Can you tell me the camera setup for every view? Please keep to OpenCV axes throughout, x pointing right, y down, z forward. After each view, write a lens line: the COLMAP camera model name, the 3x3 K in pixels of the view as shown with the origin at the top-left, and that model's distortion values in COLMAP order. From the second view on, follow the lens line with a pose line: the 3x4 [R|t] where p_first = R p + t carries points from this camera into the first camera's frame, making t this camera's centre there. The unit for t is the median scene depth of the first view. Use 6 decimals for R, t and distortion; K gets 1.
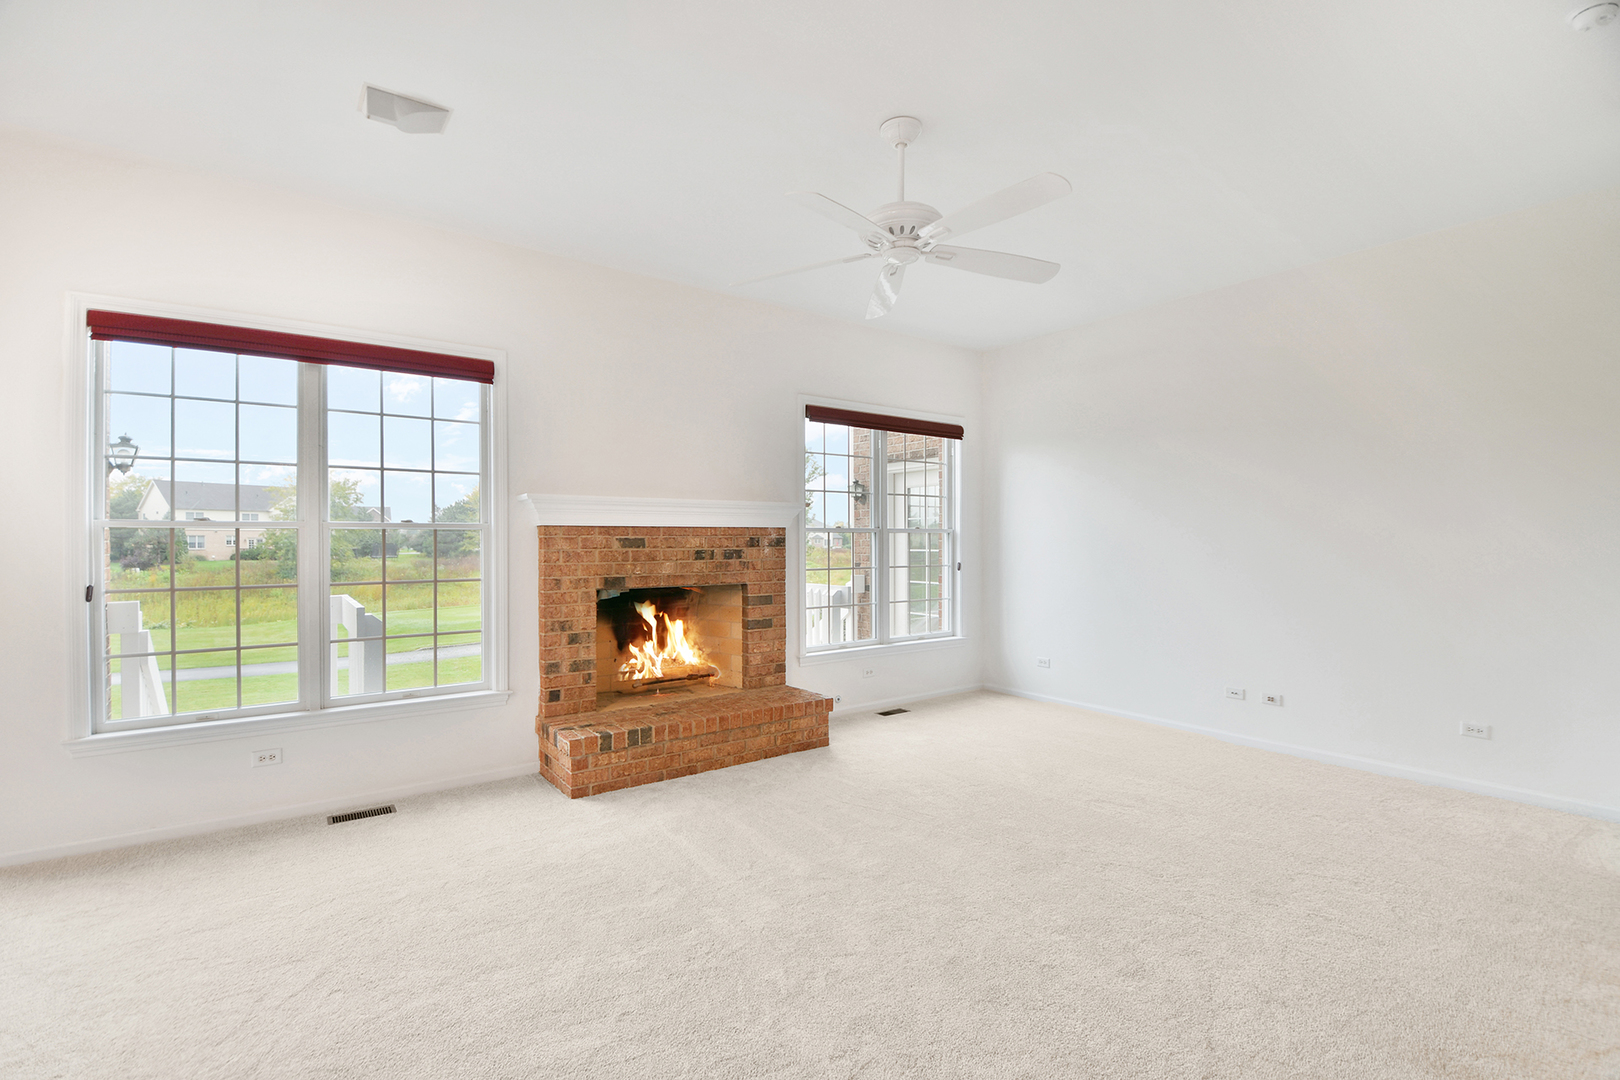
lens RADIAL K [[770.4, 0, 813.9], [0, 770.4, 506.6], [0, 0, 1]] dist [0.000219, -0.000202]
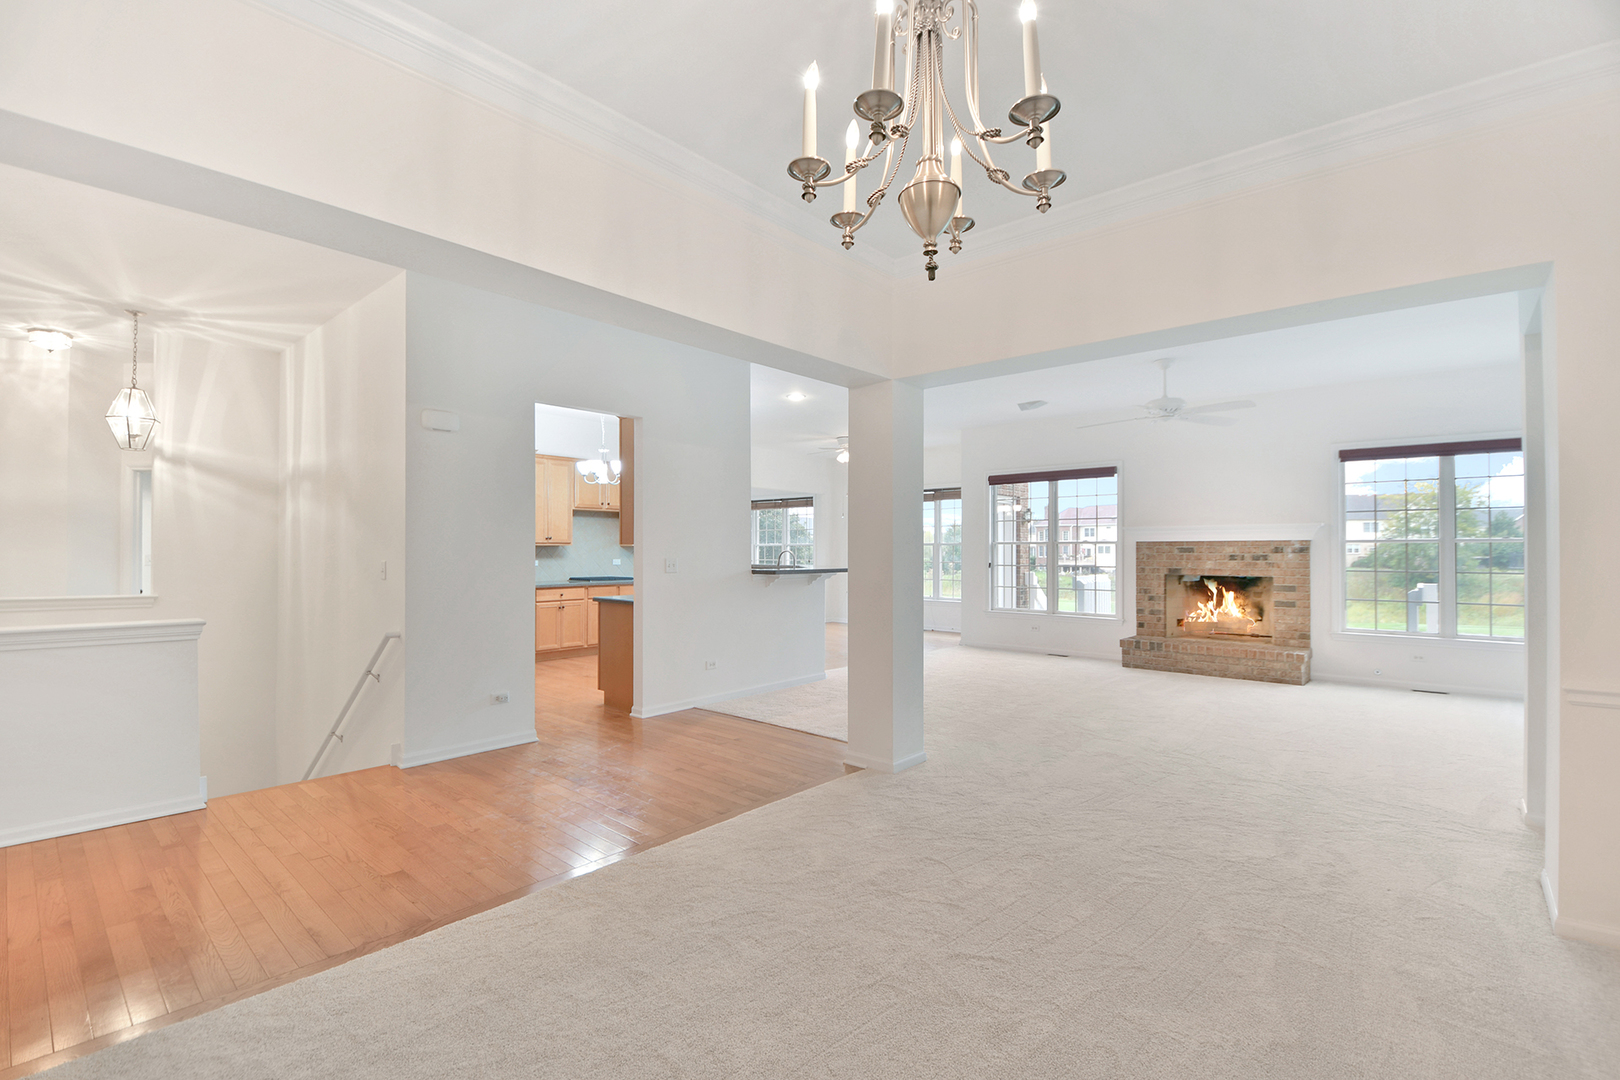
lens RADIAL K [[708.9, 0, 794.4], [0, 708.9, 544.6], [0, 0, 1]] dist [-0.020114, -0.000190]
pose [[0.167872, -0.006119, -0.985790, 1.193234], [0.041629, 0.999133, 0.000887, -0.005946], [0.984929, -0.041186, 0.167981, -0.187579]]
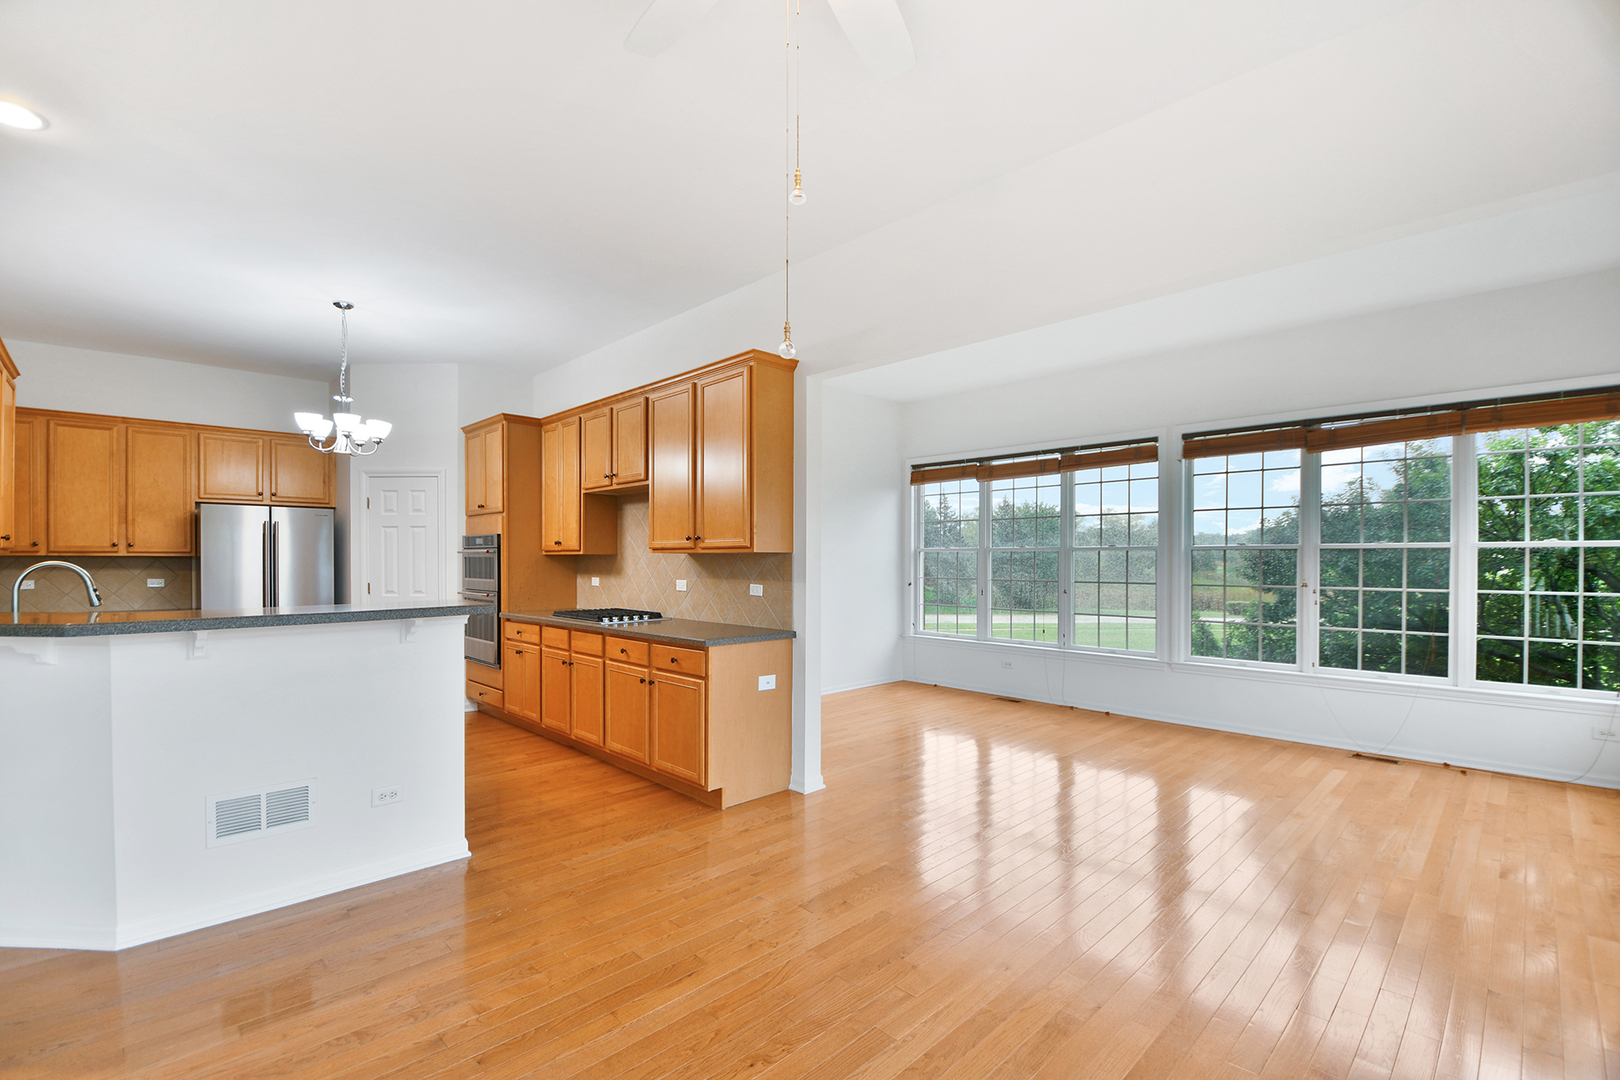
lens RADIAL K [[709.6, 0, 801.9], [0, 709.6, 559.5], [0, 0, 1]] dist [0.000502, -0.010272]
pose [[-0.995337, 0.000674, -0.096458, -0.865577], [0.005263, 0.998865, -0.047333, 0.034362], [0.096317, -0.047620, -0.994211, 0.639757]]
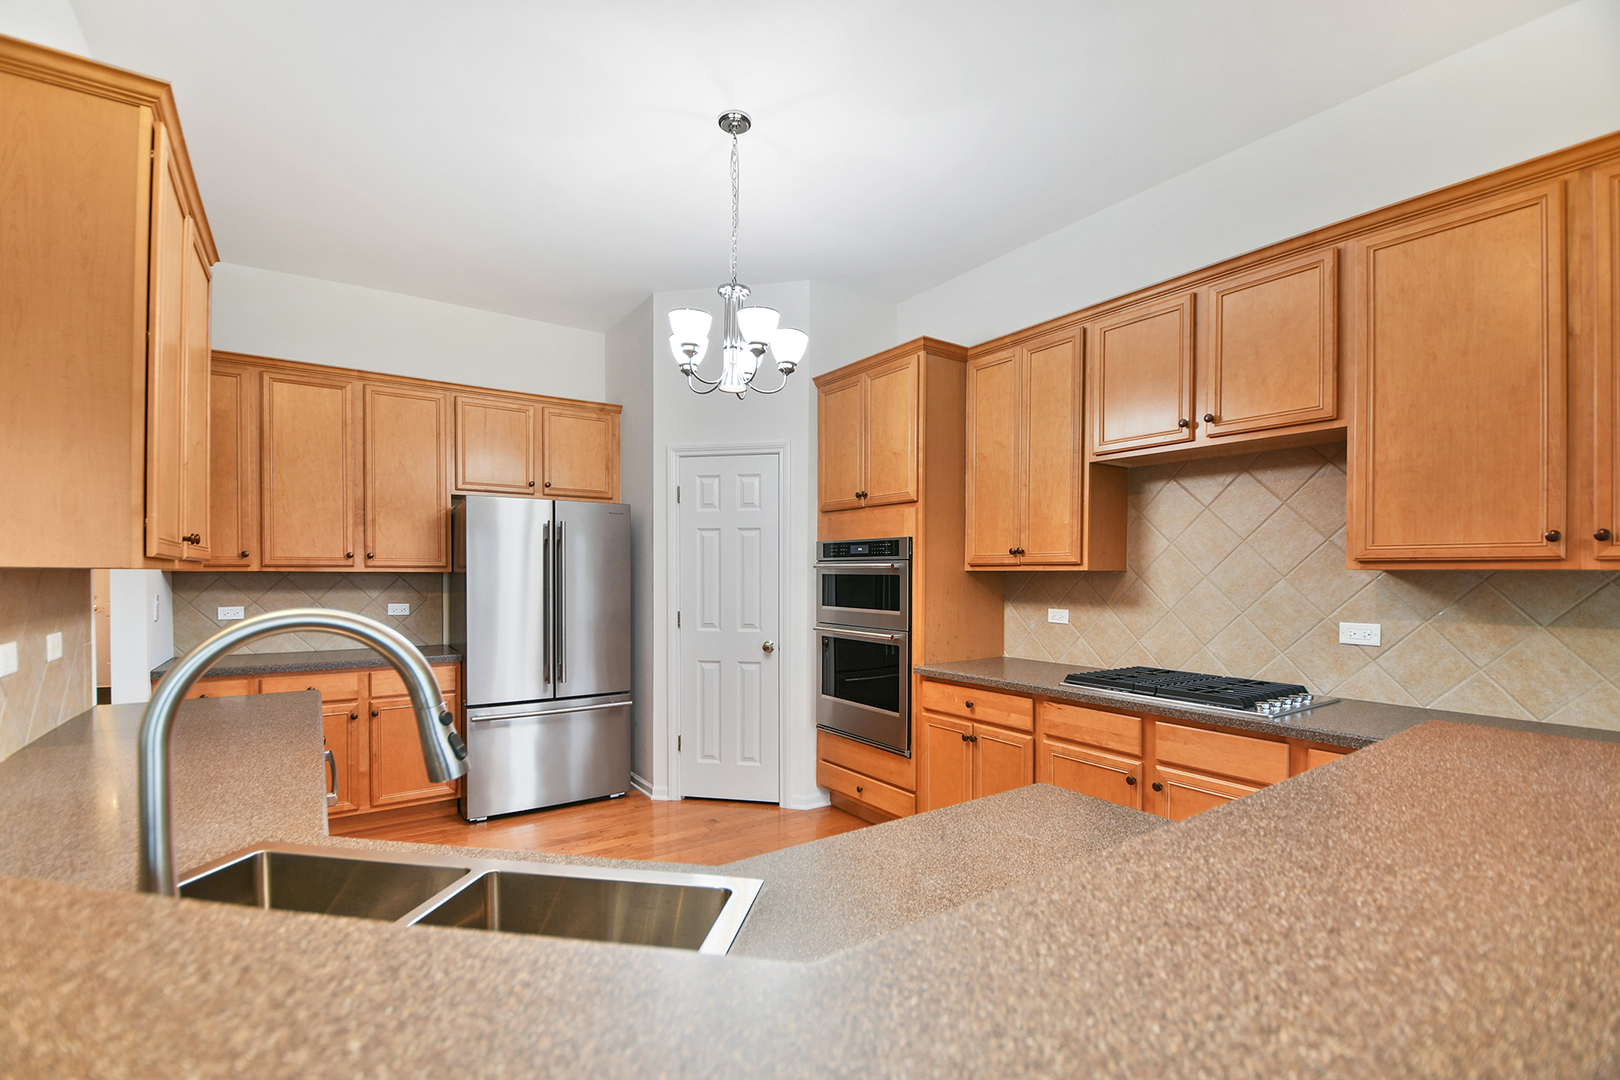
lens RADIAL K [[711.1, 0, 816.6], [0, 711.1, 577.9], [0, 0, 1]] dist [0.001532, -0.000174]
pose [[-0.997977, -0.002434, 0.063535, -0.451085], [-0.005050, 0.999145, -0.041039, 0.006214], [-0.063381, -0.041277, -0.997135, 0.173518]]
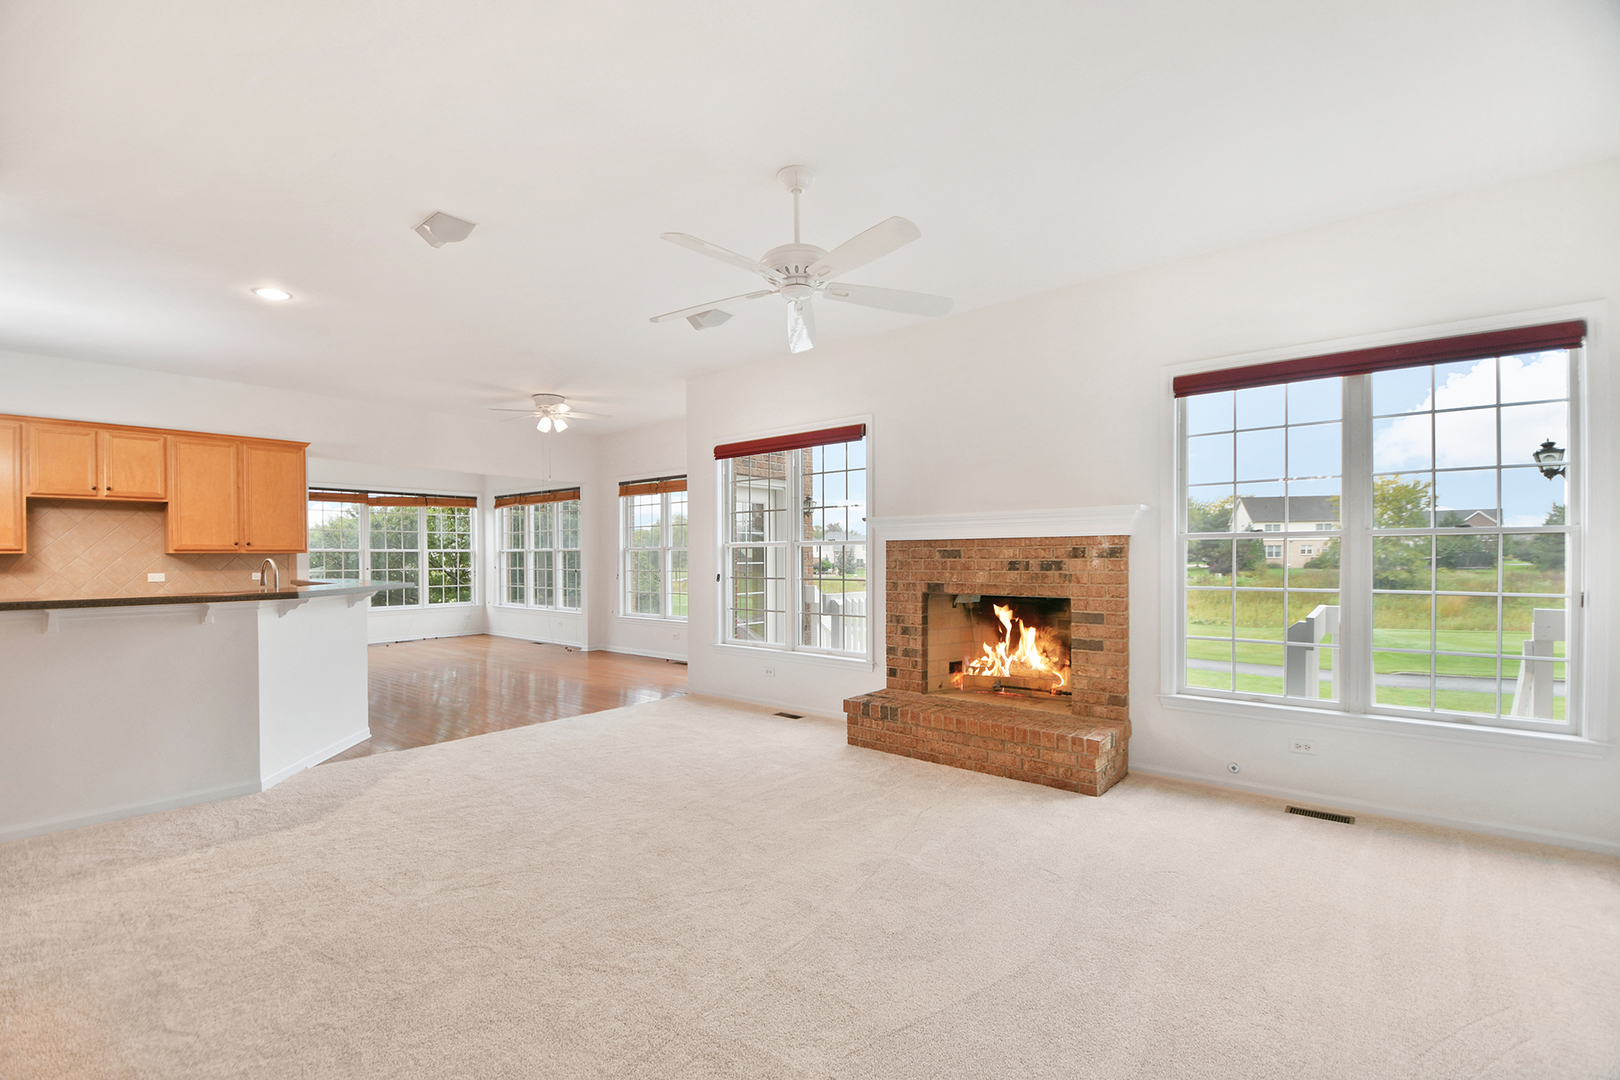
lens RADIAL K [[709.6, 0, 801.9], [0, 709.6, 559.5], [0, 0, 1]] dist [0.000502, -0.010272]
pose [[0.206587, 0.007843, -0.978397, 0.700789], [0.049131, 0.998623, 0.018379, 0.024257], [0.977194, -0.051866, 0.205917, 0.541822]]
